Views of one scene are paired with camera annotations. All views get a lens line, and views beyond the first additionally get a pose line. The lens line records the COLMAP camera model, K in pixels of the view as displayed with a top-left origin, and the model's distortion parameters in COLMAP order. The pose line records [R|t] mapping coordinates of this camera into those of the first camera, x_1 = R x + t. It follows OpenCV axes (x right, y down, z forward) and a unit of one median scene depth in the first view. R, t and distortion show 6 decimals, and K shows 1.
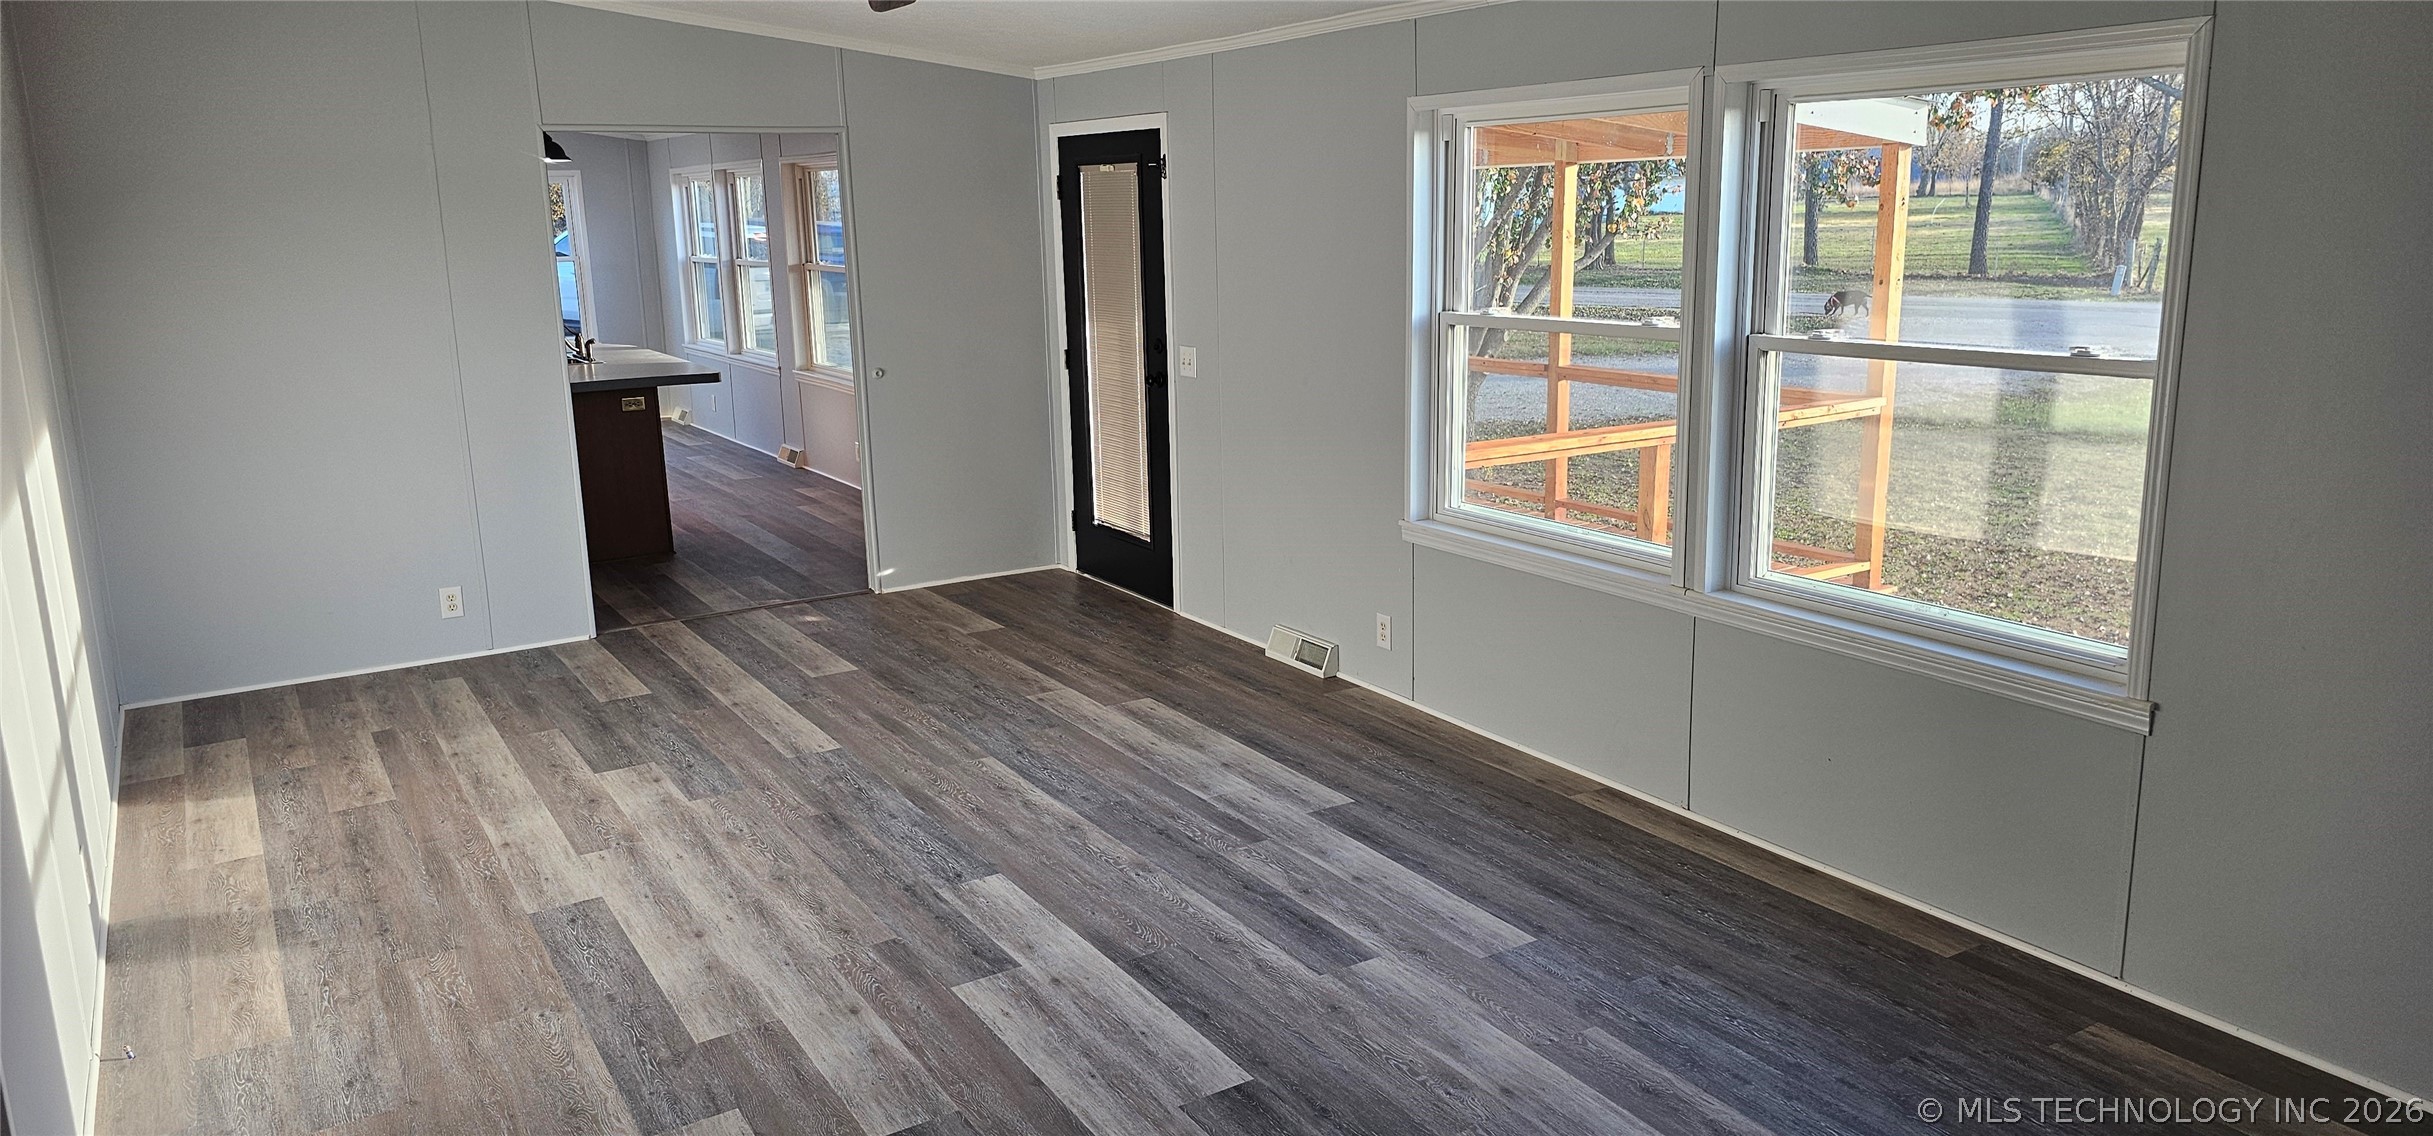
lens RADIAL K [[1586.7, 0, 1213.6], [0, 1586.7, 563.2], [0, 0, 1]] dist [0.051353, -0.013525]
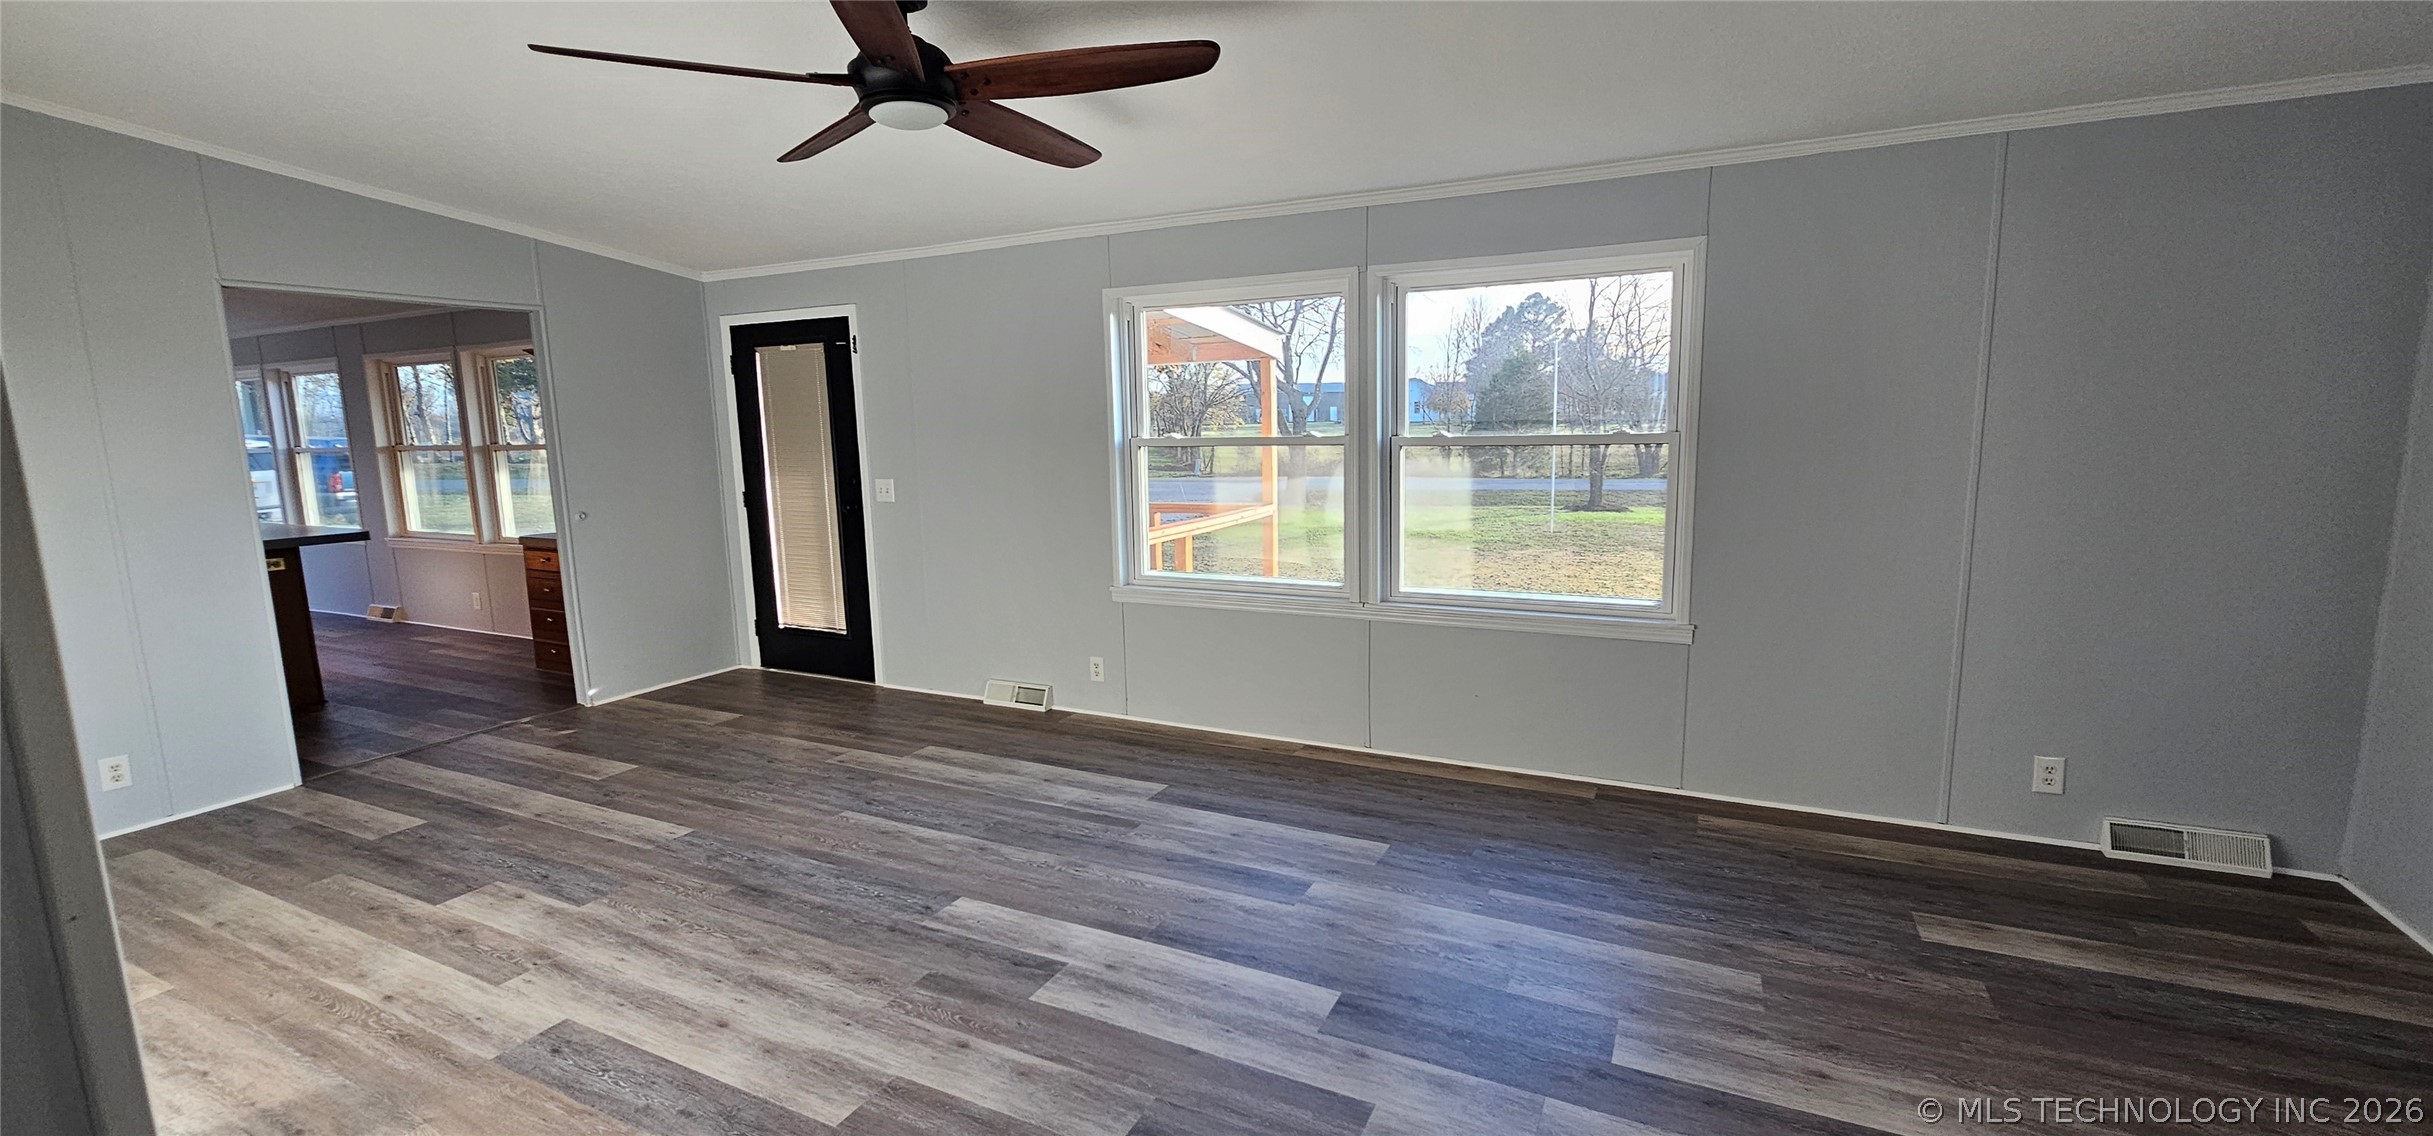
lens RADIAL K [[990.4, 0, 1219.6], [0, 990.4, 568.7], [0, 0, 1]] dist [-0.003617, -0.000230]
pose [[0.855702, -0.074760, 0.512041, -0.267535], [0.116762, 0.991885, -0.050308, 0.013500], [-0.504124, 0.102835, 0.857487, 0.217887]]
